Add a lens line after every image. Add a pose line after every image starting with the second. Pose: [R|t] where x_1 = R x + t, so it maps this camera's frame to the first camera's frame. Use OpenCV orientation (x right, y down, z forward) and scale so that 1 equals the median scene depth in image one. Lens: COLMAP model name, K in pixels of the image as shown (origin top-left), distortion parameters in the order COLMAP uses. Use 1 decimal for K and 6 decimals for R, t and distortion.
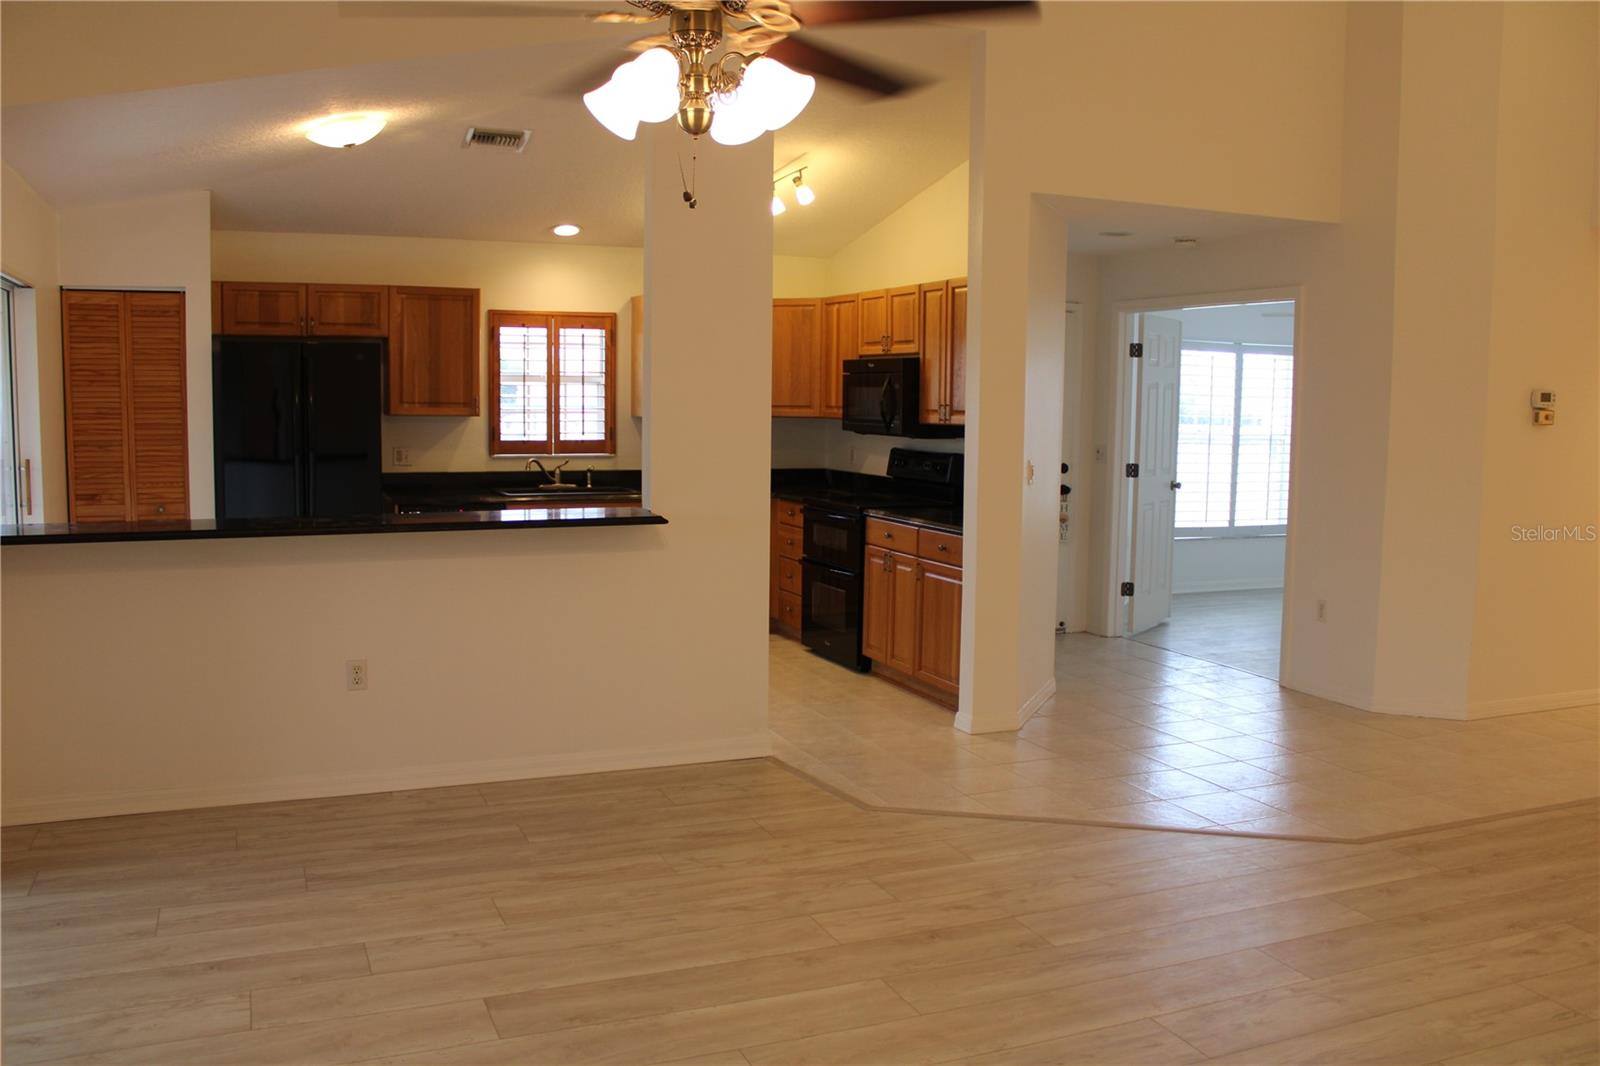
lens RADIAL K [[1351.9, 0, 805.7], [0, 1351.9, 522.0], [0, 0, 1]] dist [-0.161076, 0.144834]
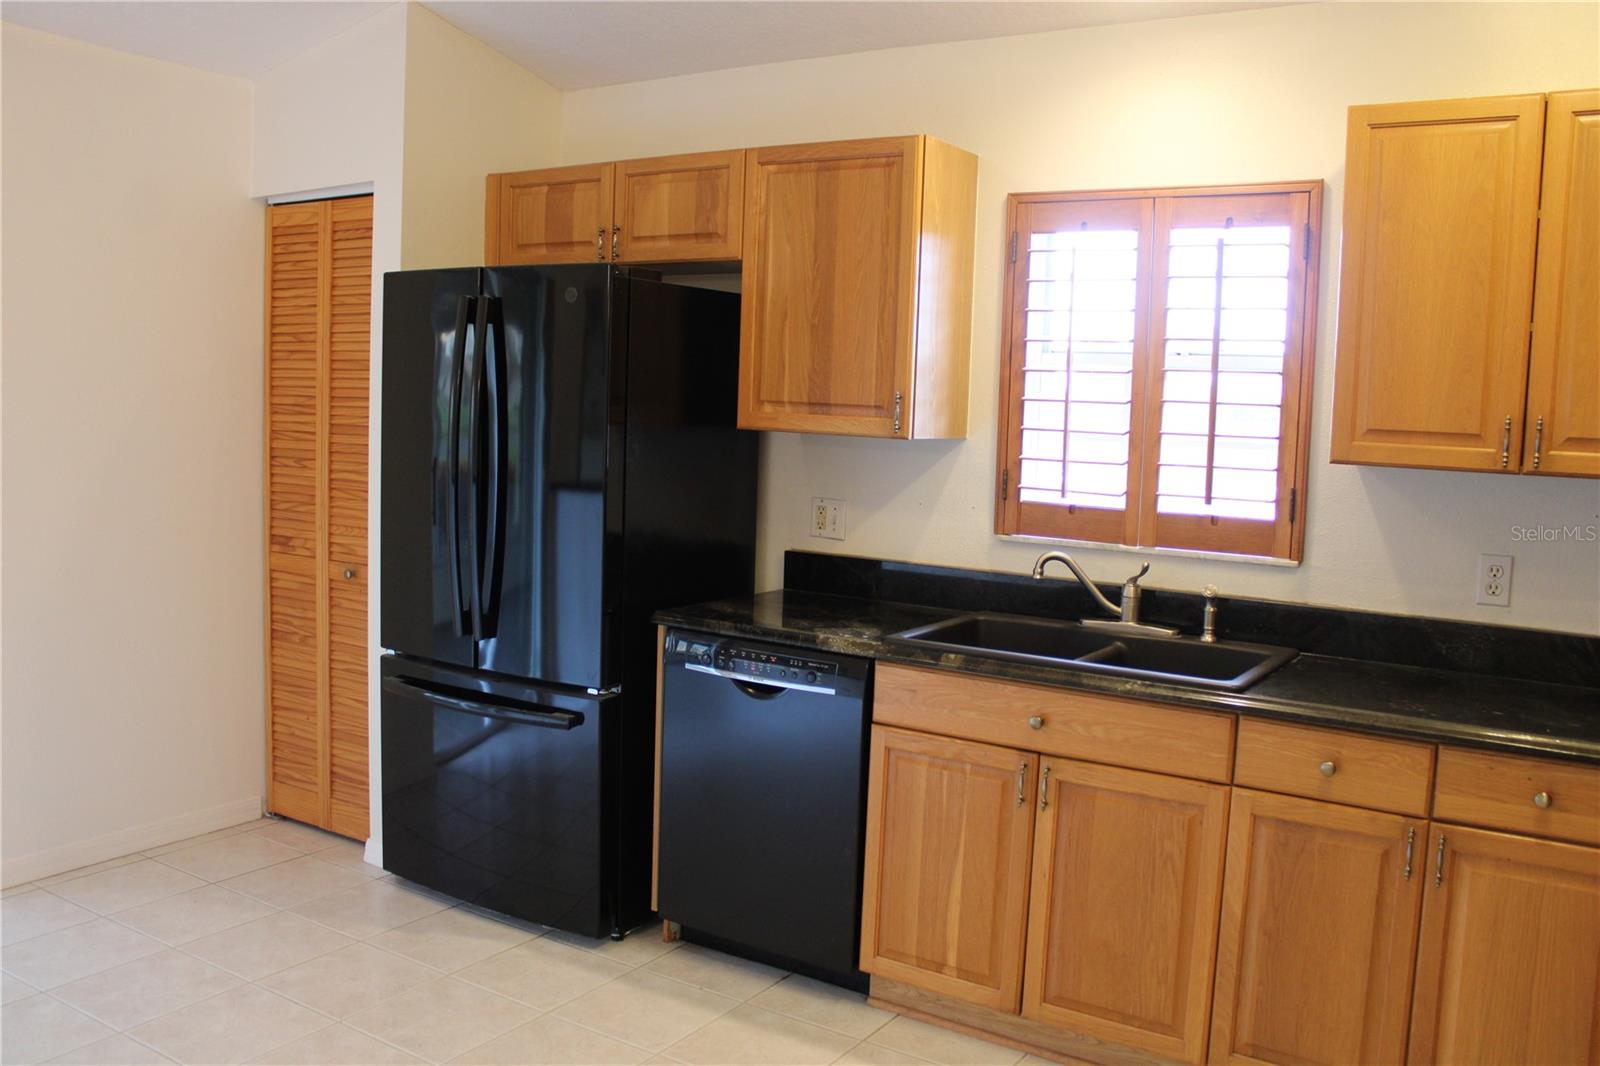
lens RADIAL K [[1351.9, 0, 807.6], [0, 1351.9, 530.2], [0, 0, 1]] dist [-0.161076, 0.144834]
pose [[0.560013, 0.086126, -0.823995, 0.103449], [-0.106334, 0.993828, 0.031609, -0.069067], [0.821632, 0.069917, 0.565714, 0.839407]]
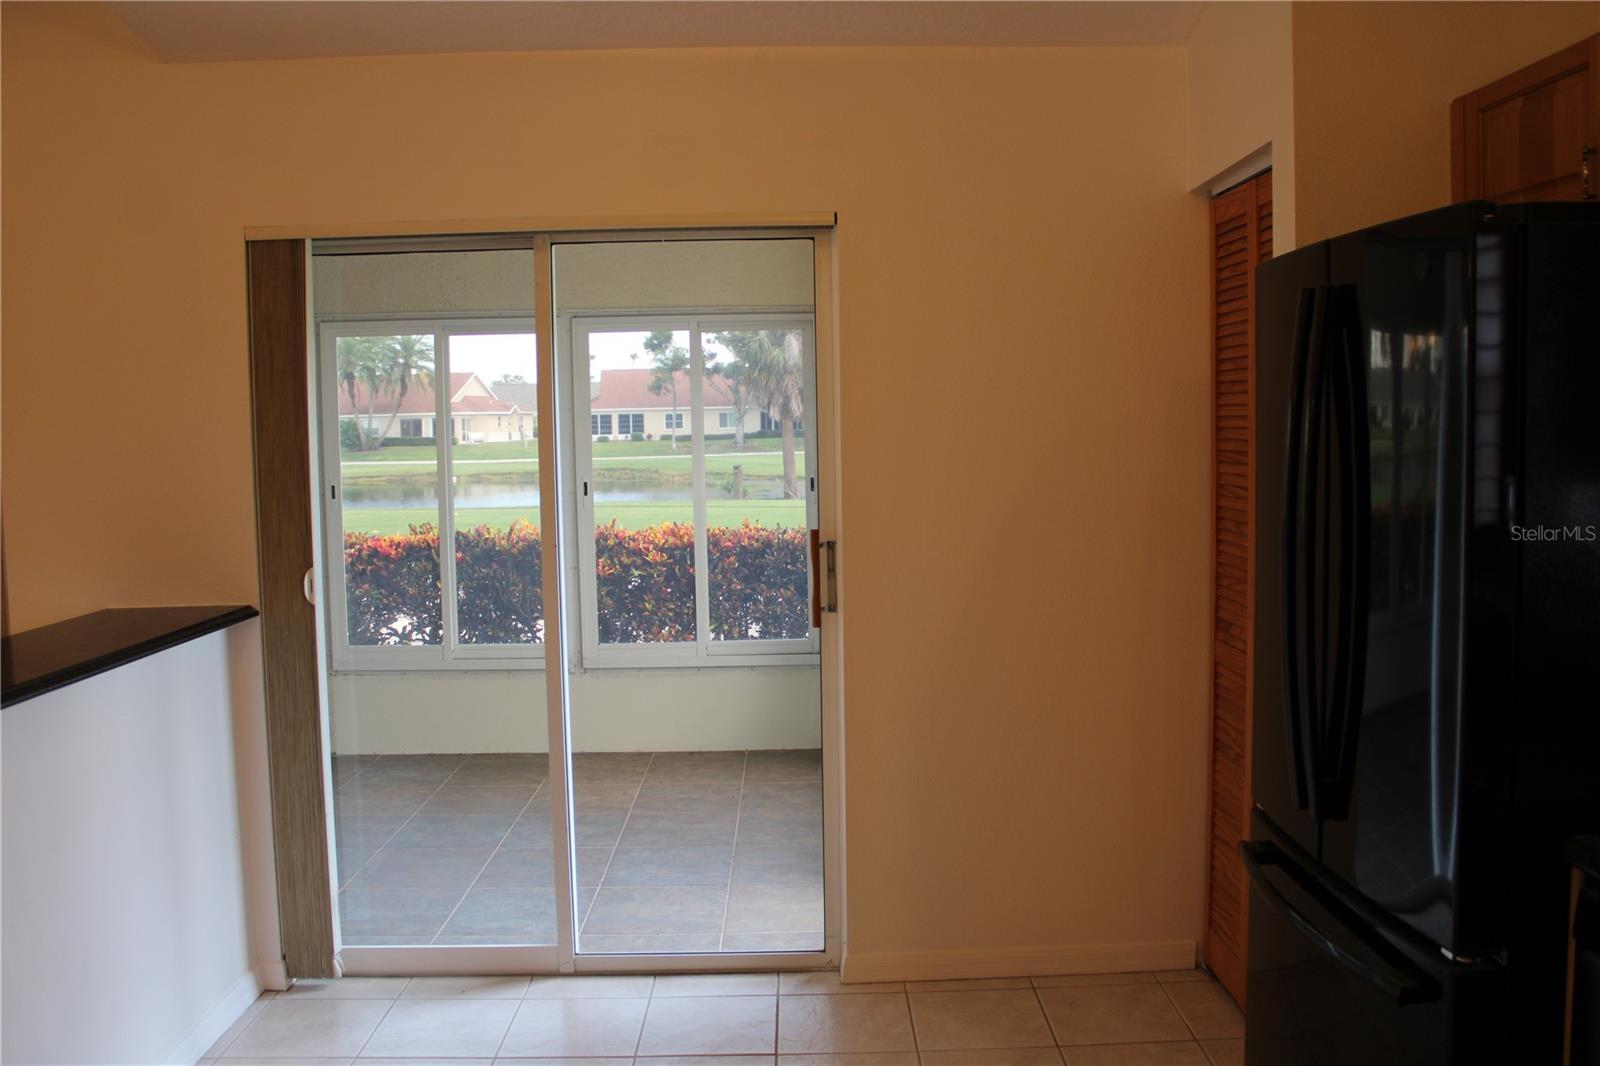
lens RADIAL K [[1351.9, 0, 807.1], [0, 1351.9, 534.8], [0, 0, 1]] dist [-0.161076, 0.144834]
pose [[-0.379410, 0.075168, -0.922170, -0.043848], [-0.075383, 0.990869, 0.111782, -0.094320], [0.922153, 0.111927, -0.370279, 1.024612]]
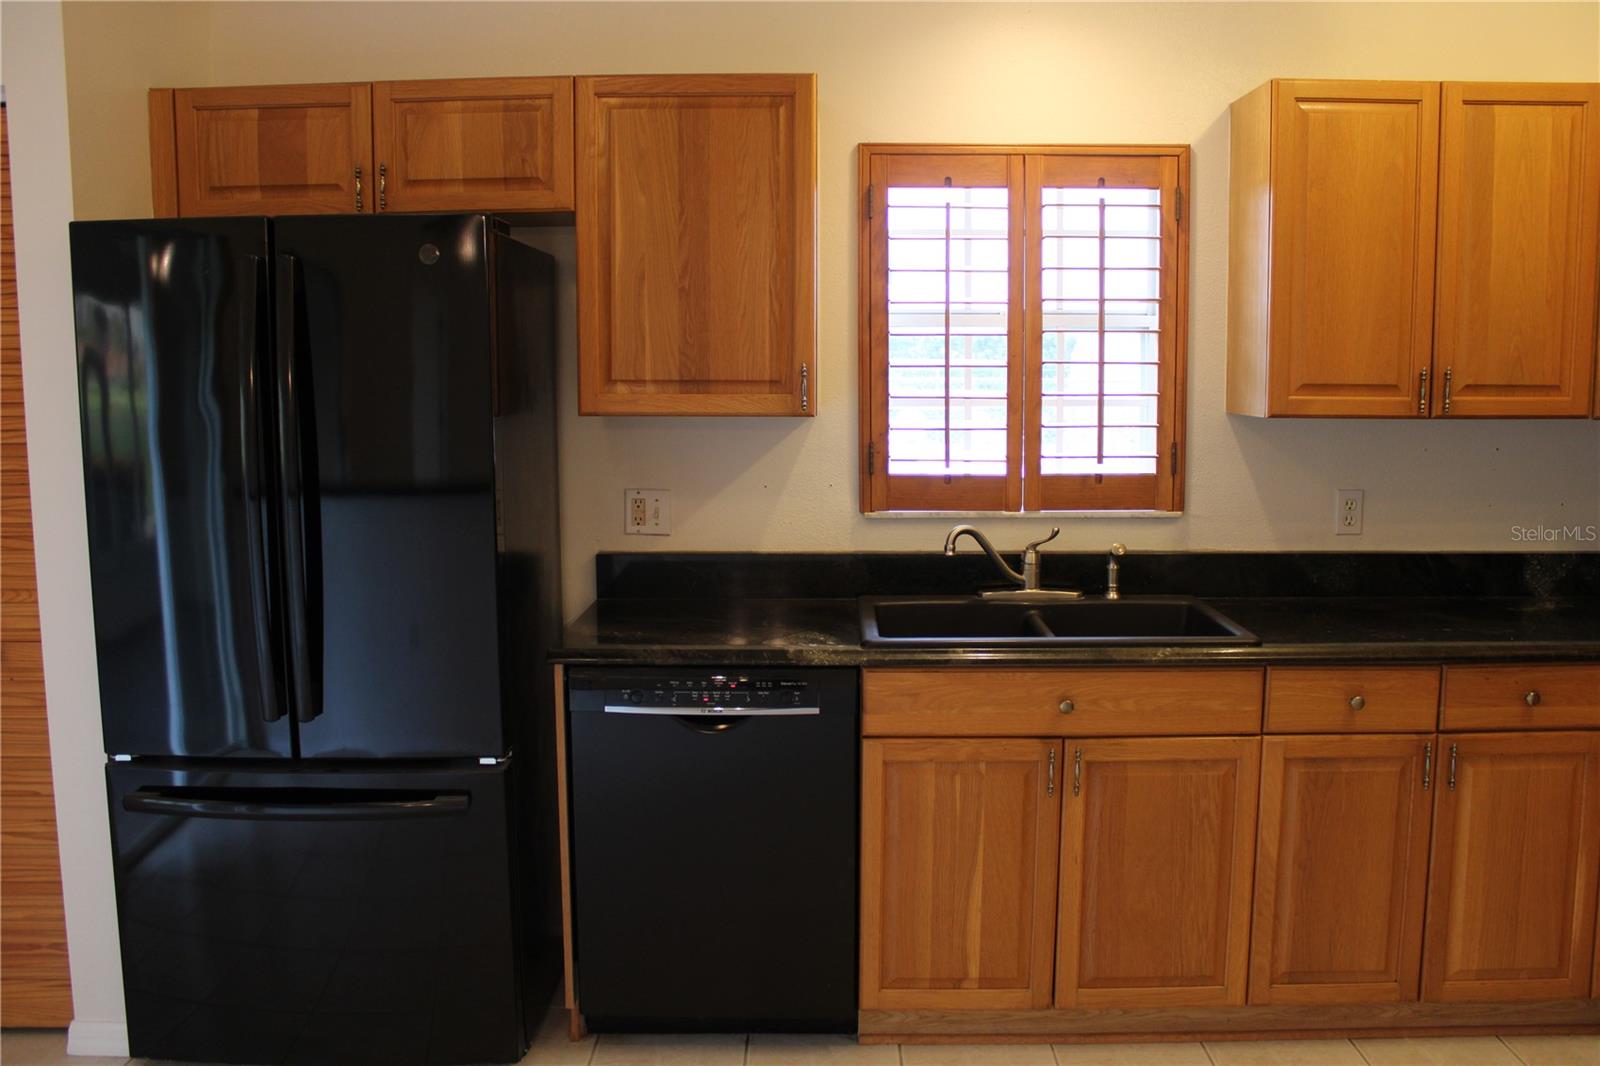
lens RADIAL K [[1351.9, 0, 814.7], [0, 1351.9, 527.1], [0, 0, 1]] dist [-0.161076, 0.144834]
pose [[0.914523, 0.033064, -0.403181, -0.102214], [-0.023682, 0.999321, 0.028234, -0.066888], [0.403841, -0.016272, 0.914684, 0.744759]]
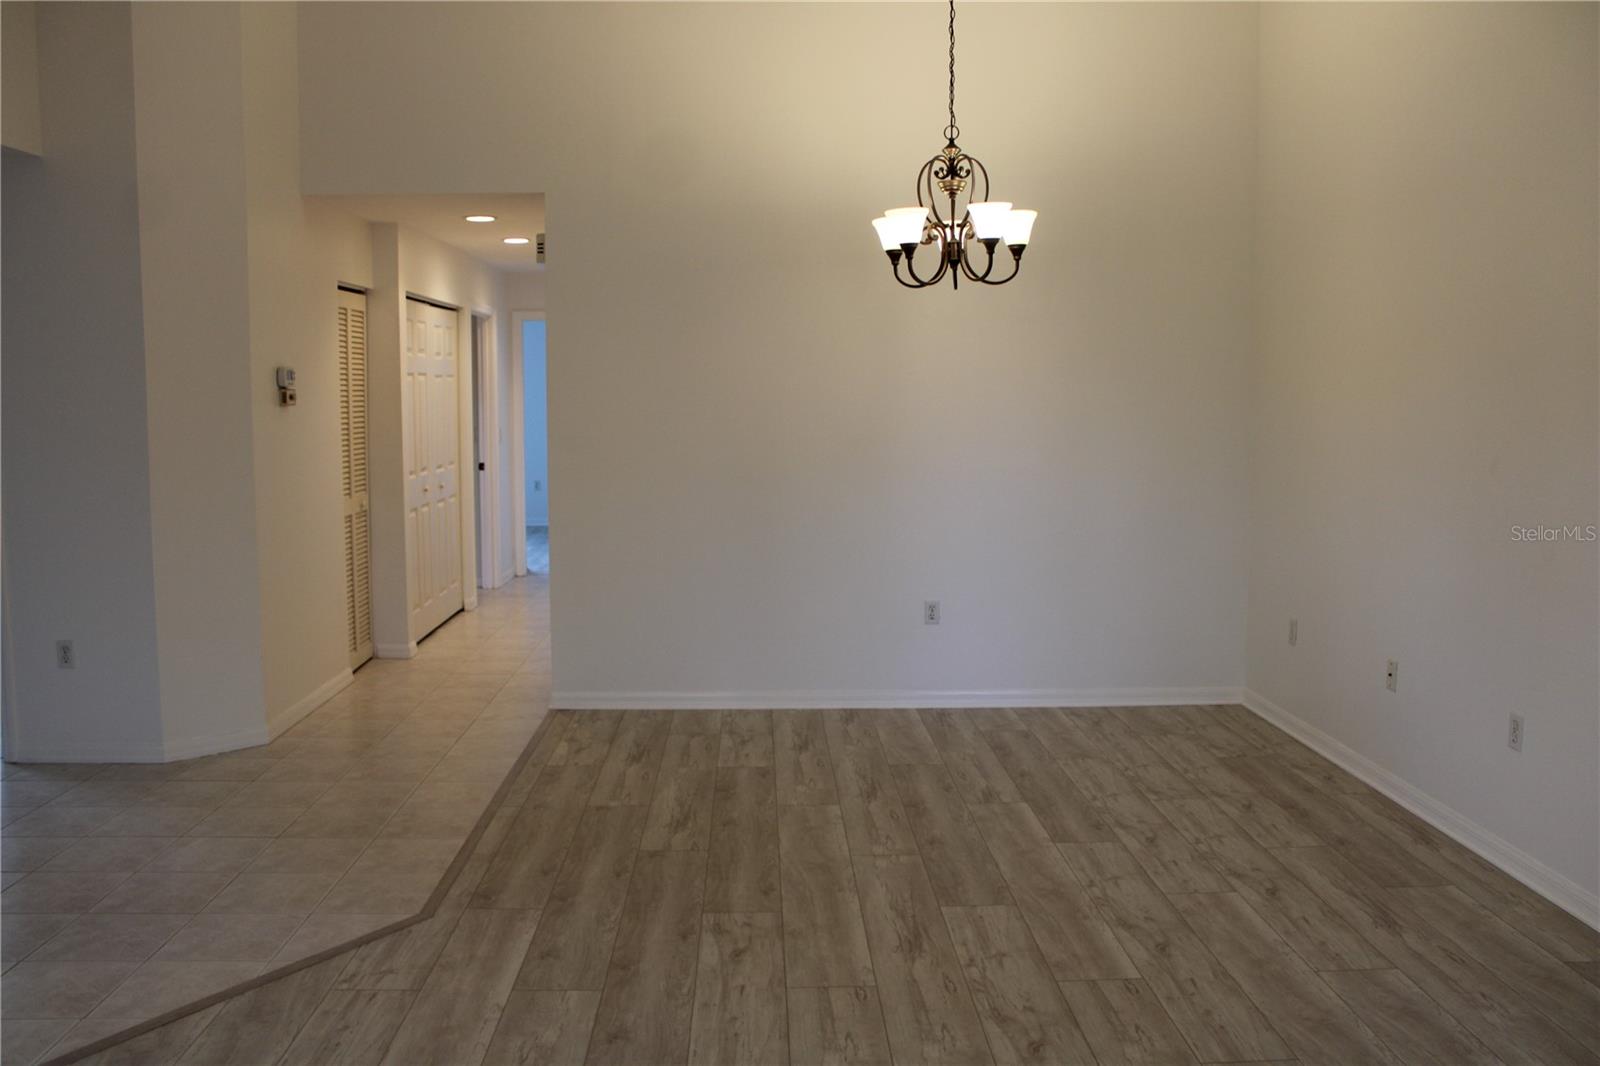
lens RADIAL K [[1351.9, 0, 804.7], [0, 1351.9, 534.3], [0, 0, 1]] dist [-0.161076, 0.144834]
pose [[0.359507, -0.118265, 0.925618, -0.159276], [0.093197, 0.991527, 0.090488, -0.032447], [-0.928477, 0.053734, 0.367483, 0.302044]]
